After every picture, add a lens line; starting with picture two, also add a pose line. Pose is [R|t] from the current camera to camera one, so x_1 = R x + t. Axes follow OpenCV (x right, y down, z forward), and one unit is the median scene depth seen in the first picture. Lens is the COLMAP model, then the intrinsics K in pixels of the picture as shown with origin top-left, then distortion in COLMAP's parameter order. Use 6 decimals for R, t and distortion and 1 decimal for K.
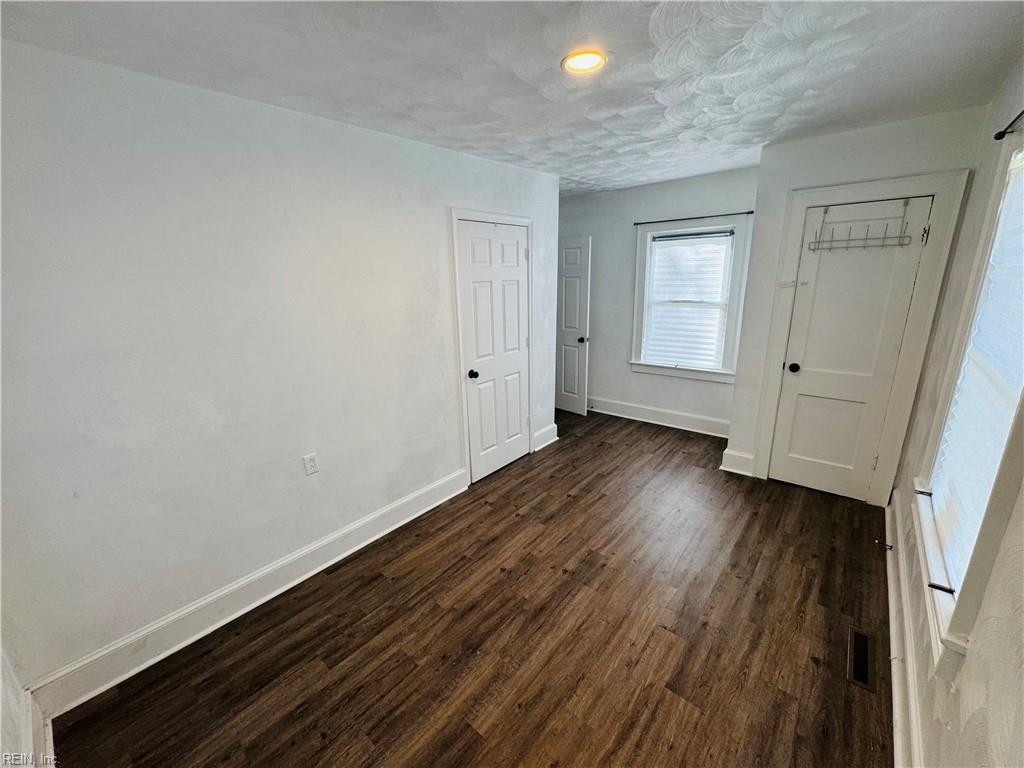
lens RADIAL K [[407.8, 0, 509.9], [0, 407.8, 385.2], [0, 0, 1]] dist [-0.002964, 0.000096]
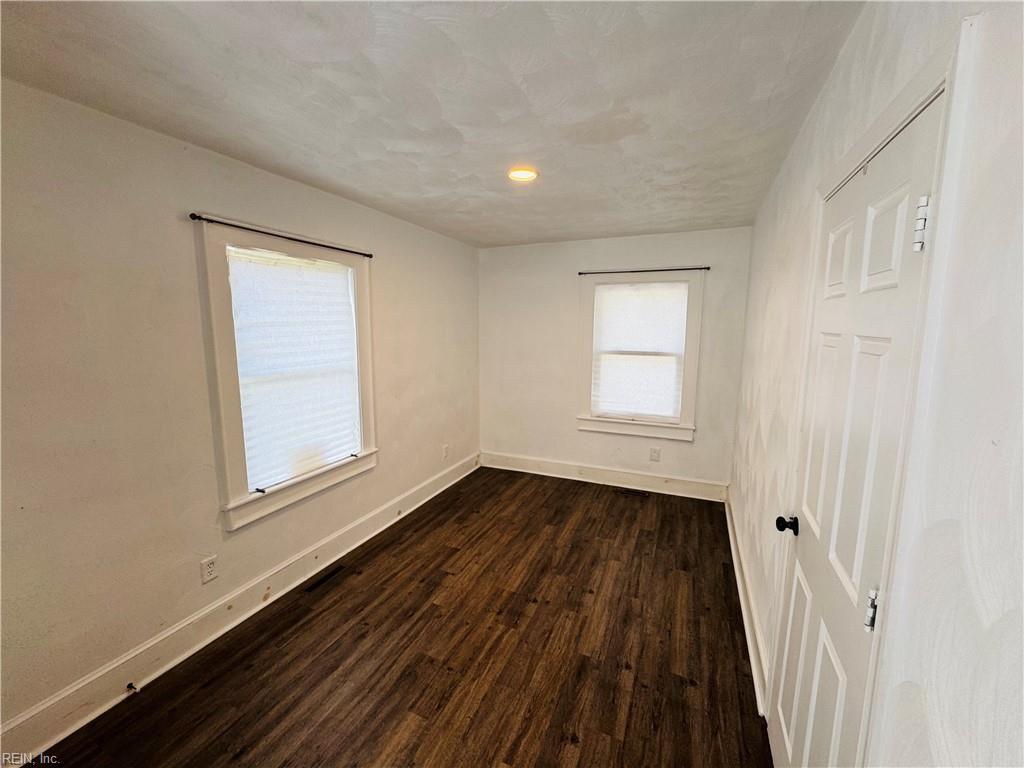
lens RADIAL K [[407.8, 0, 514.1], [0, 407.8, 384.0], [0, 0, 1]] dist [-0.002964, 0.000096]
pose [[-0.953731, 0.070533, -0.292272, 0.476485], [-0.056369, 0.912909, 0.404251, -0.488349], [0.295331, 0.402022, -0.866694, 1.758794]]
